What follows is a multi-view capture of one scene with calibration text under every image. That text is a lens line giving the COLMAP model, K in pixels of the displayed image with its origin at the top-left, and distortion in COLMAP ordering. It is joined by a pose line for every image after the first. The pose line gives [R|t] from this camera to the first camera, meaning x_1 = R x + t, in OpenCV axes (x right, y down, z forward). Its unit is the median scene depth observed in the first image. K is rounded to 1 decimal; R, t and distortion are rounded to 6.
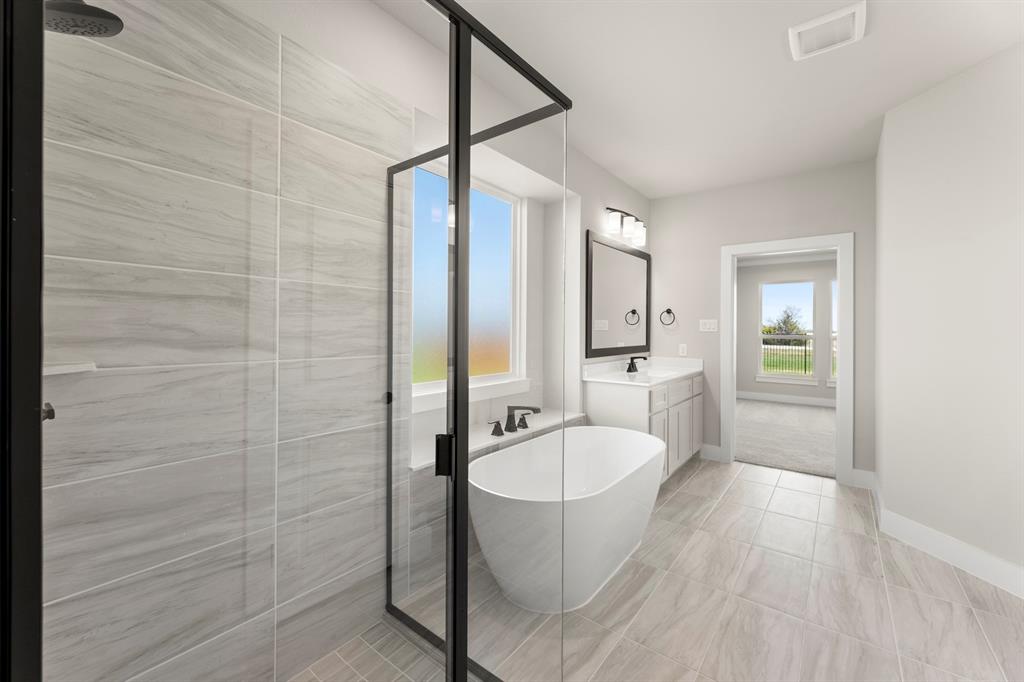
lens RADIAL K [[409.4, 0, 517.5], [0, 409.4, 332.6], [0, 0, 1]] dist [0.000509, 0.000999]
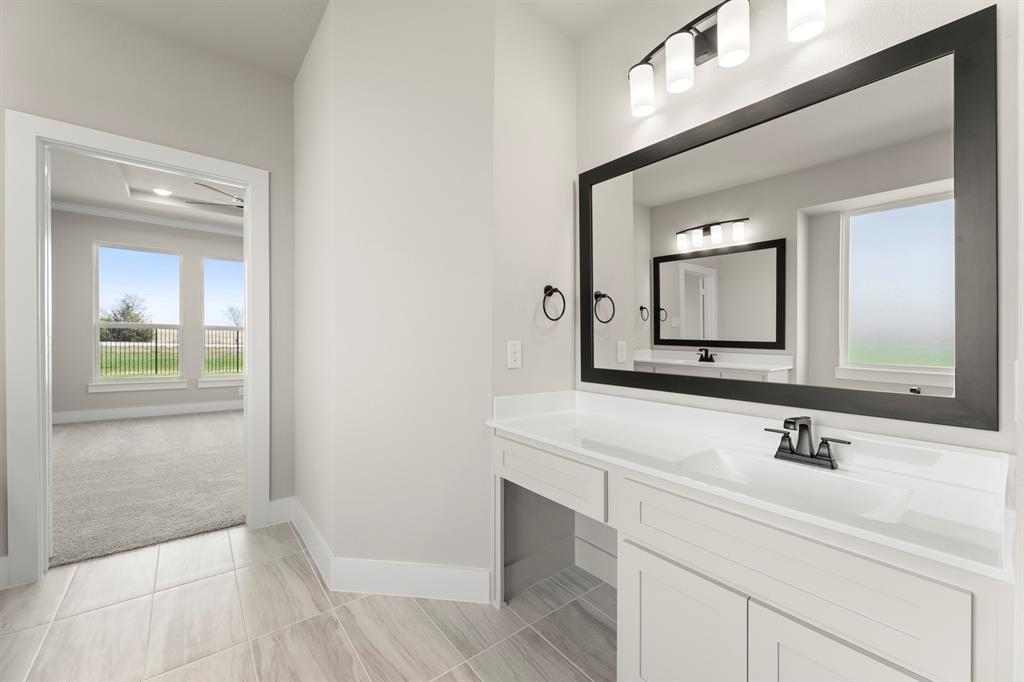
lens RADIAL K [[409.4, 0, 509.0], [0, 409.4, 339.5], [0, 0, 1]] dist [0.000509, 0.000999]
pose [[0.230658, -0.013135, 0.972946, 0.270543], [-0.012166, 0.999792, 0.016382, 0.039027], [-0.972959, -0.015616, 0.230450, 0.525996]]
